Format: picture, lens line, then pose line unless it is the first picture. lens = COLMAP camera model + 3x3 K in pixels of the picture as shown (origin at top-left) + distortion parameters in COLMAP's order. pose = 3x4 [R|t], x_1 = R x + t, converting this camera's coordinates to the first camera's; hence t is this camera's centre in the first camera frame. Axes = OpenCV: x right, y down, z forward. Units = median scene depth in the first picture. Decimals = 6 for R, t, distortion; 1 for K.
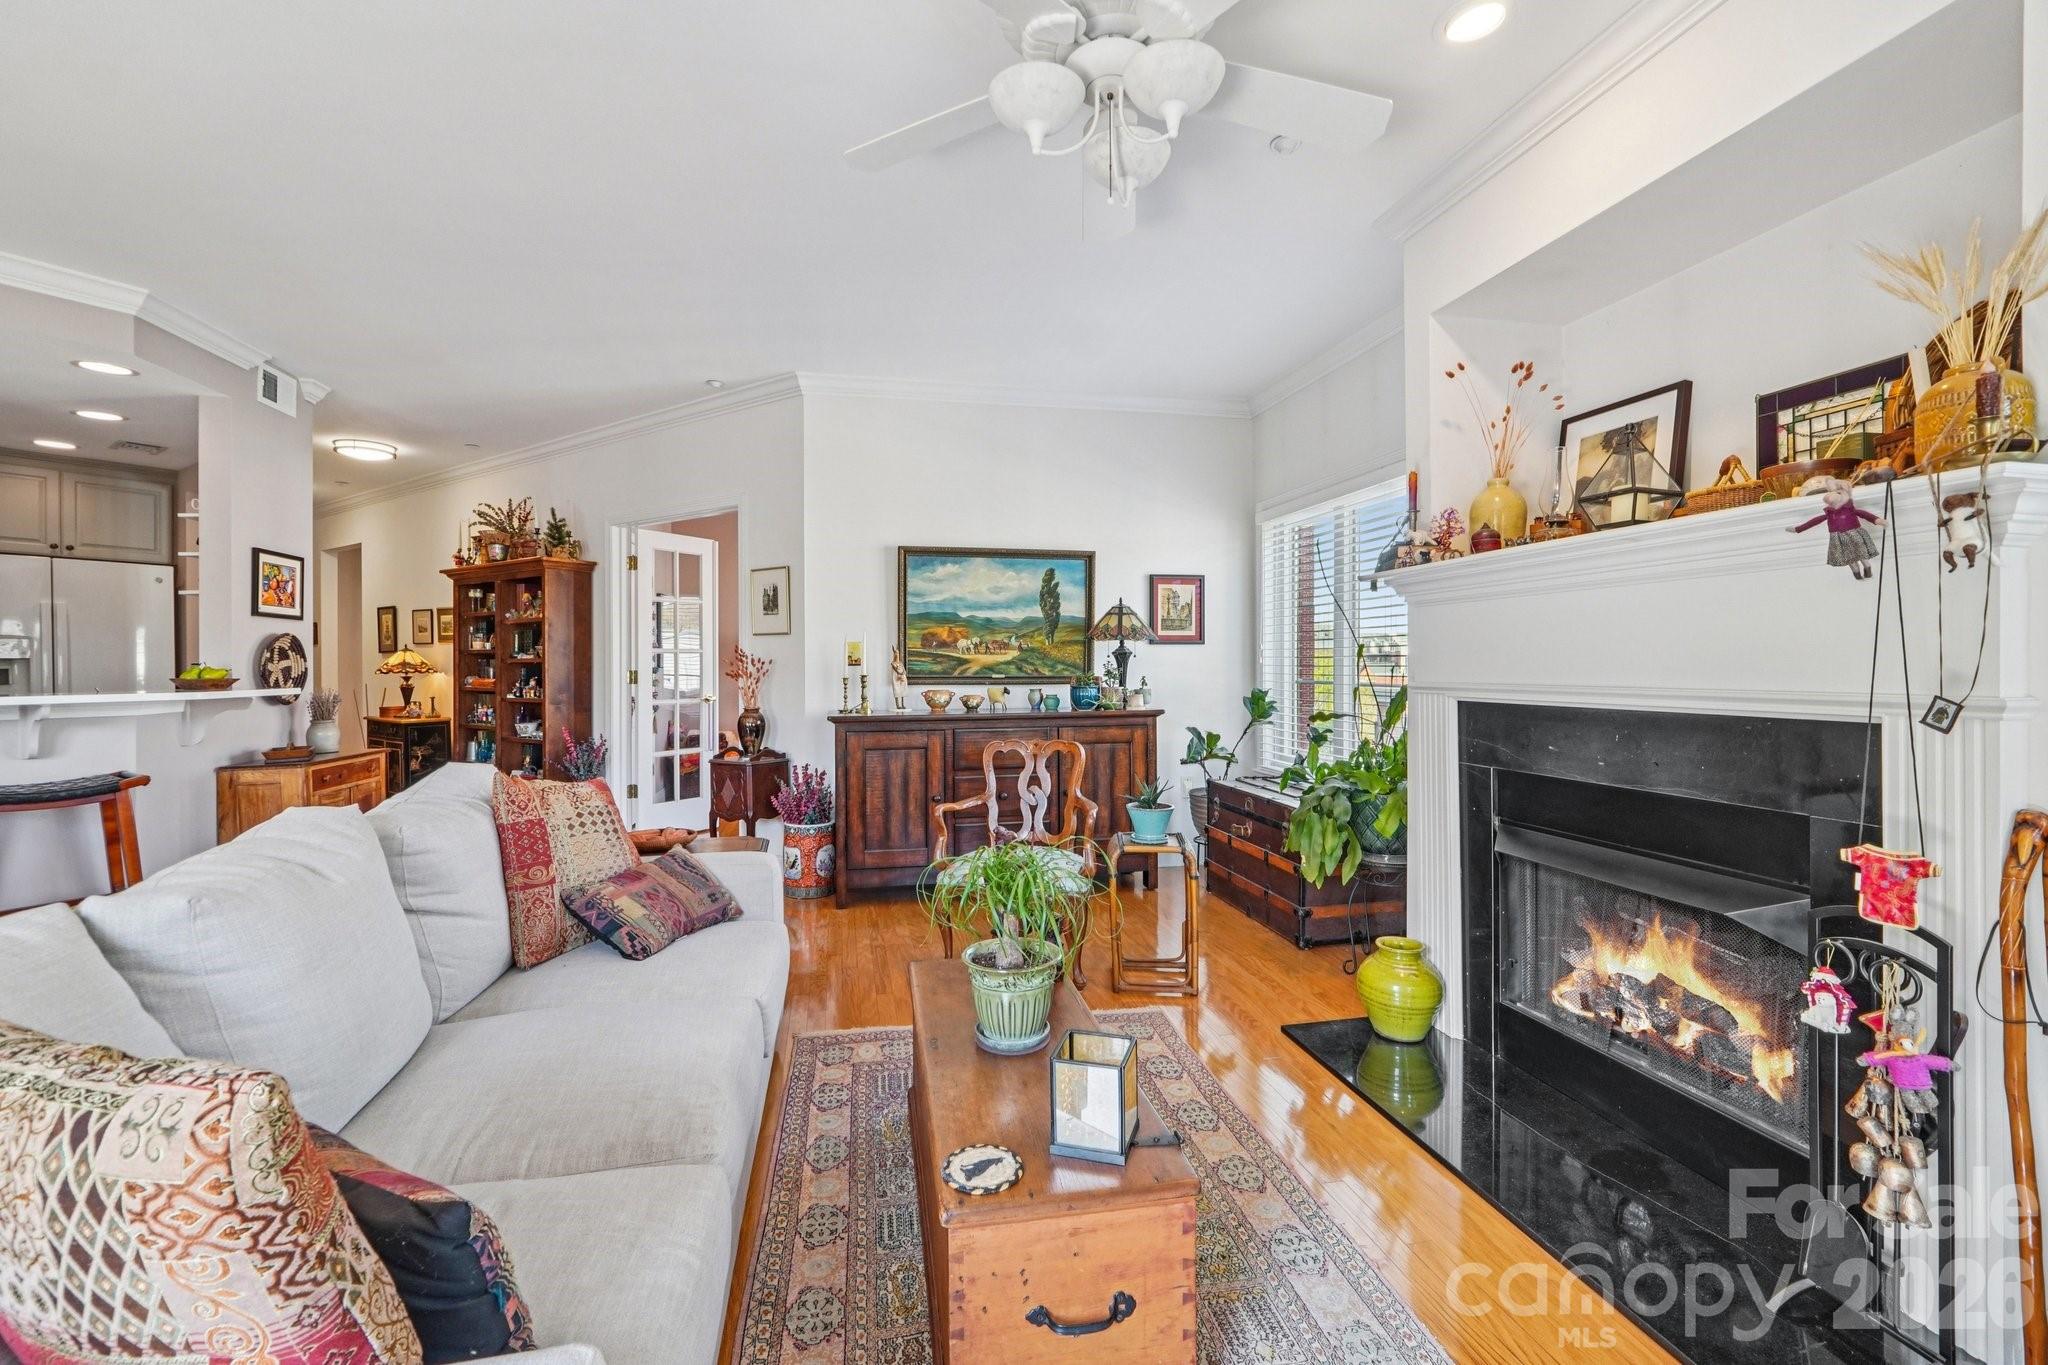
lens RADIAL K [[867.2, 0, 1021.8], [0, 867.2, 665.8], [0, 0, 1]] dist [-0.021749, 0.010055]
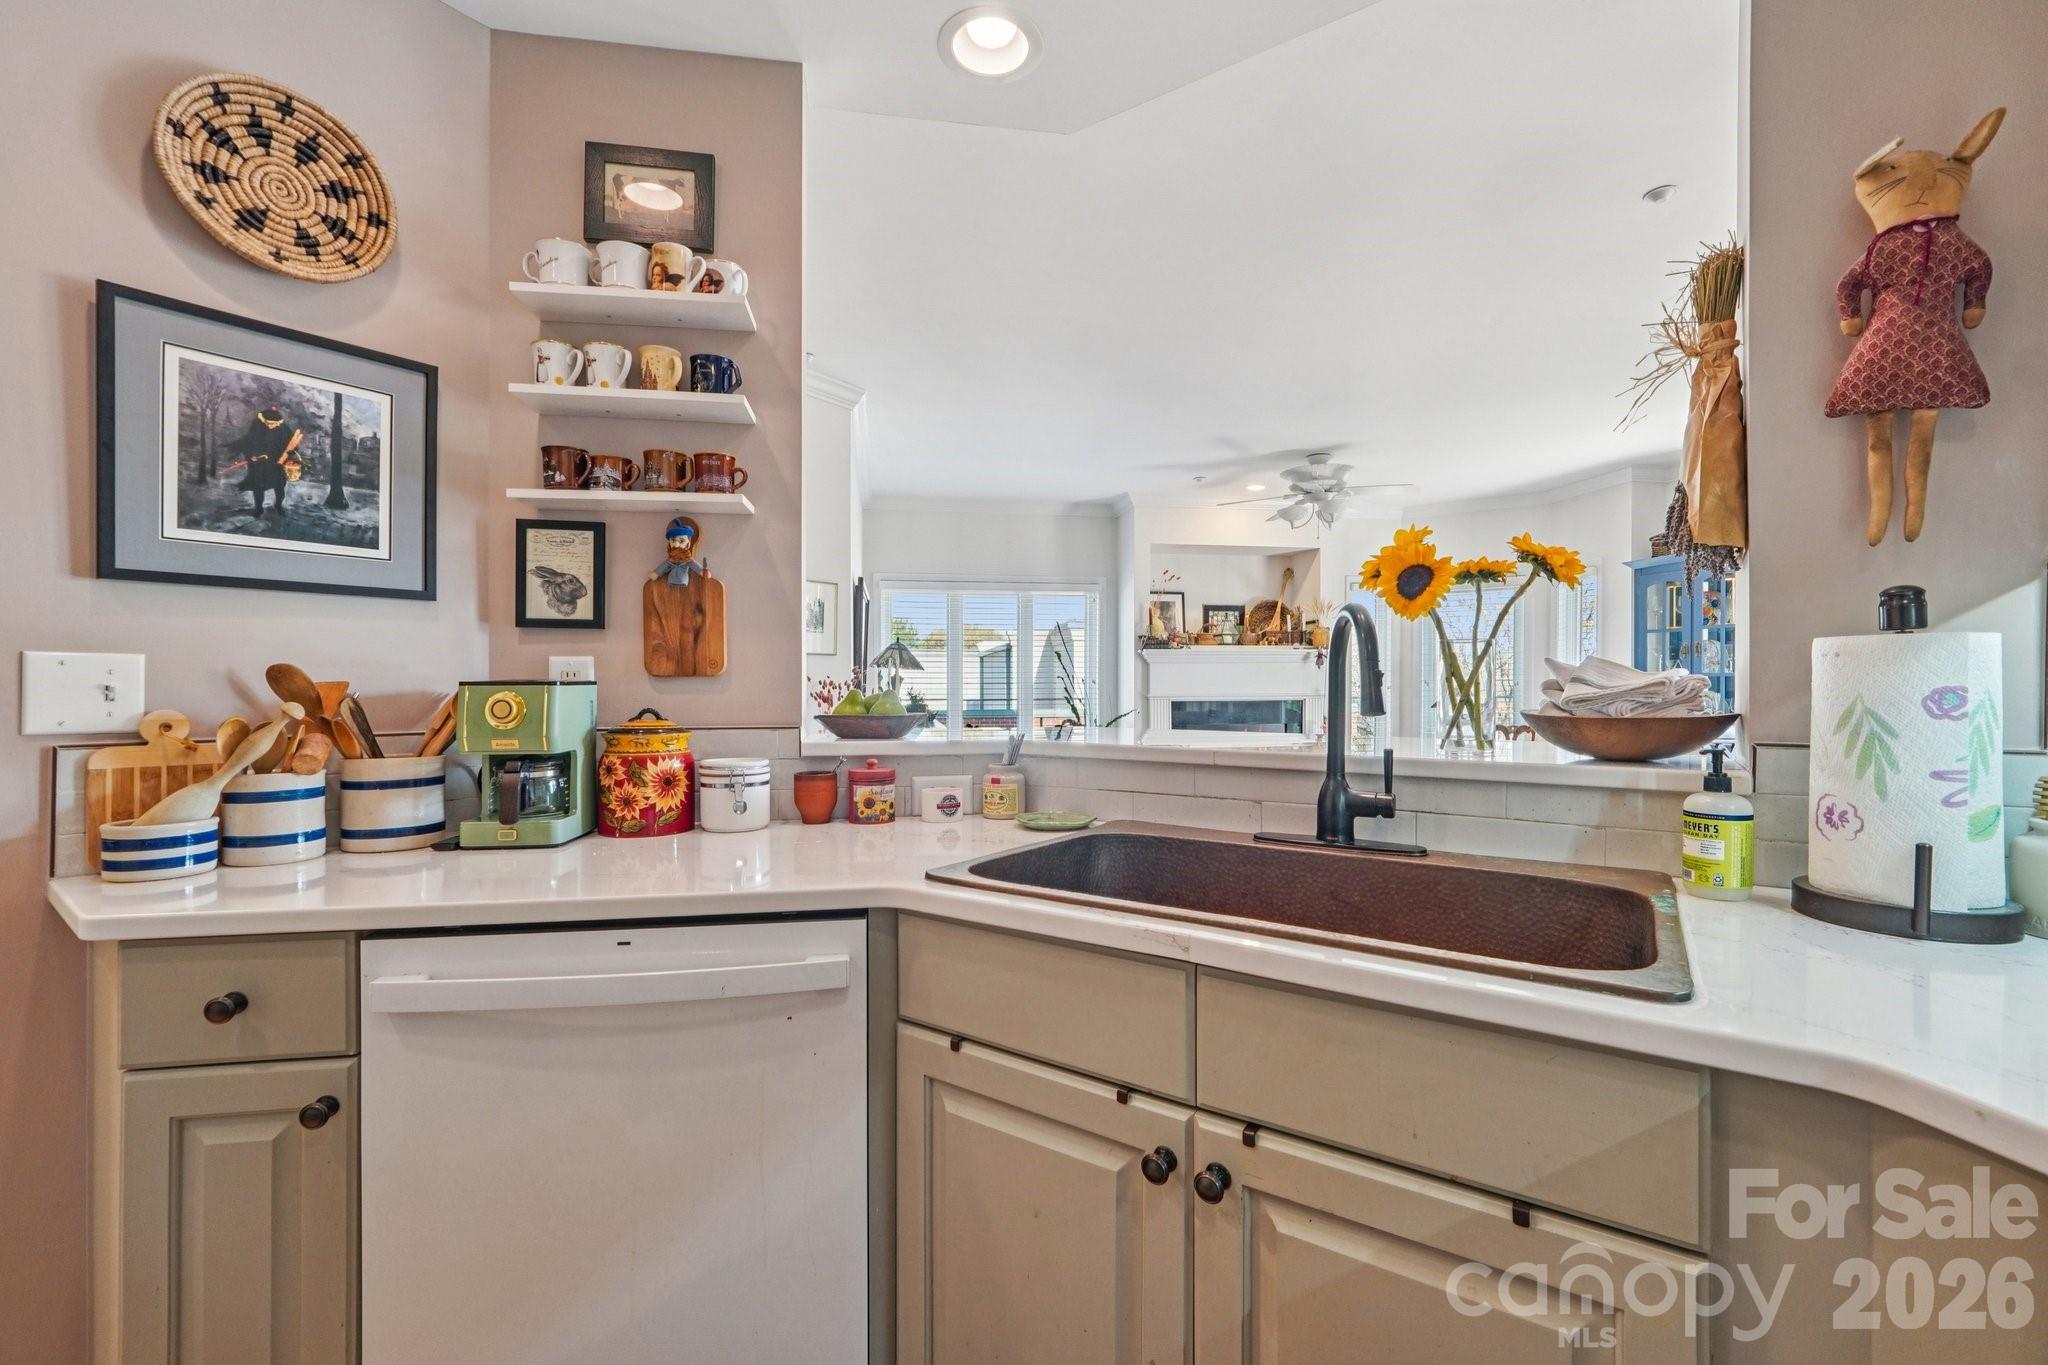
lens RADIAL K [[867.4, 0, 1025.0], [0, 867.4, 677.6], [0, 0, 1]] dist [-0.020828, 0.008239]
pose [[0.045638, 0.013248, 0.998870, -1.189130], [0.003641, 0.999903, -0.013428, 0.001306], [-0.998951, 0.004250, 0.045585, 0.744905]]
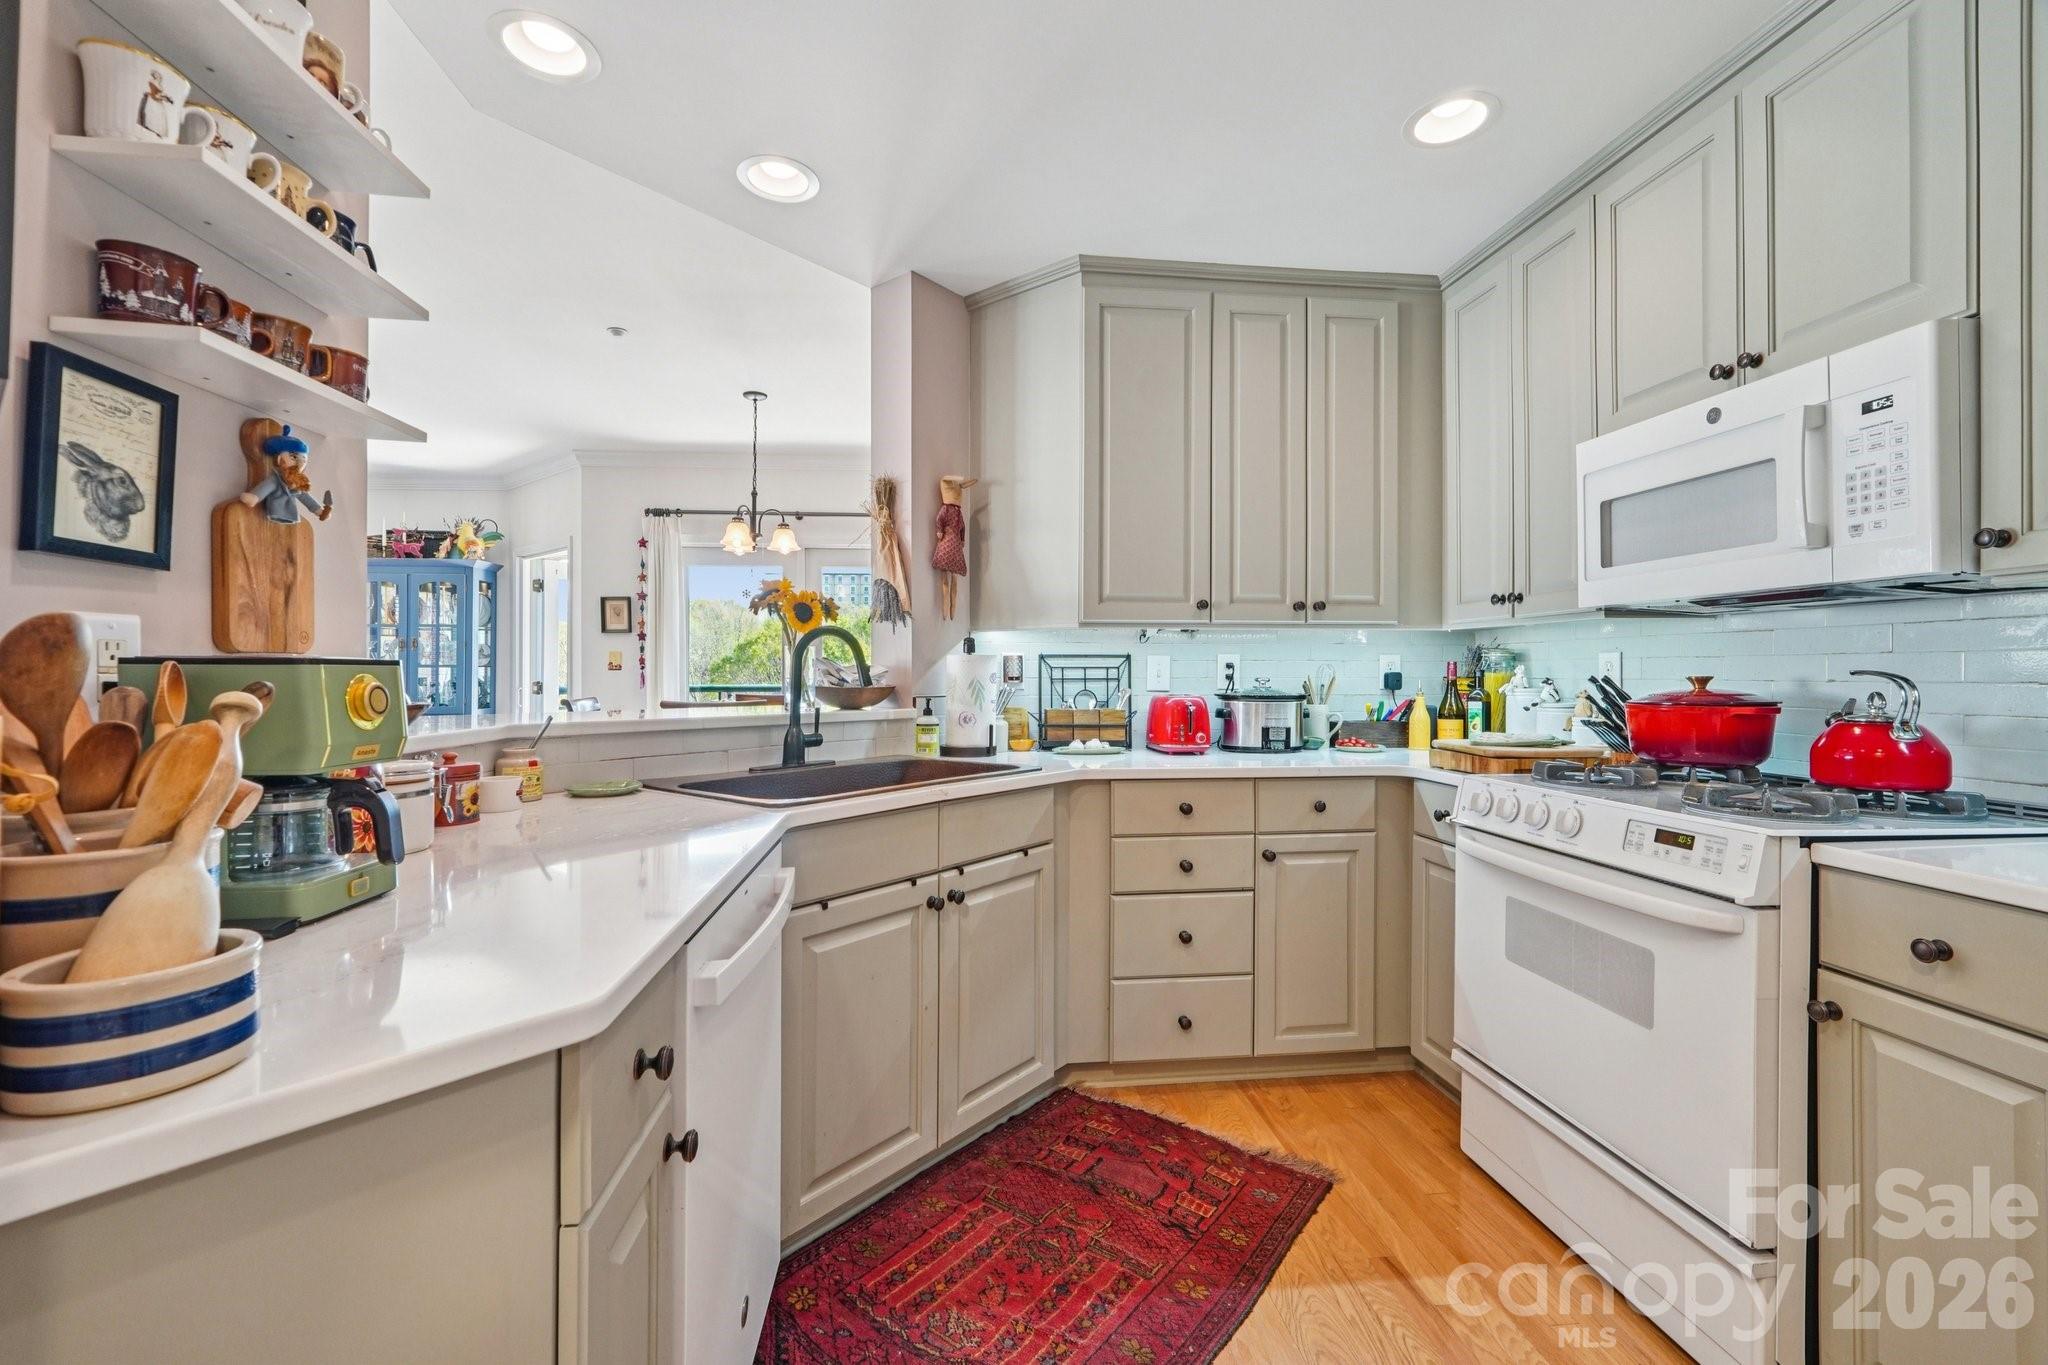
lens RADIAL K [[863.7, 0, 1024.9], [0, 863.7, 676.2], [0, 0, 1]] dist [-0.017867, 0.007577]
pose [[-0.994593, 0.005530, 0.103705, -1.073988], [0.005927, 0.999976, 0.003525, 0.002202], [-0.103683, 0.004120, -0.994602, 1.121459]]
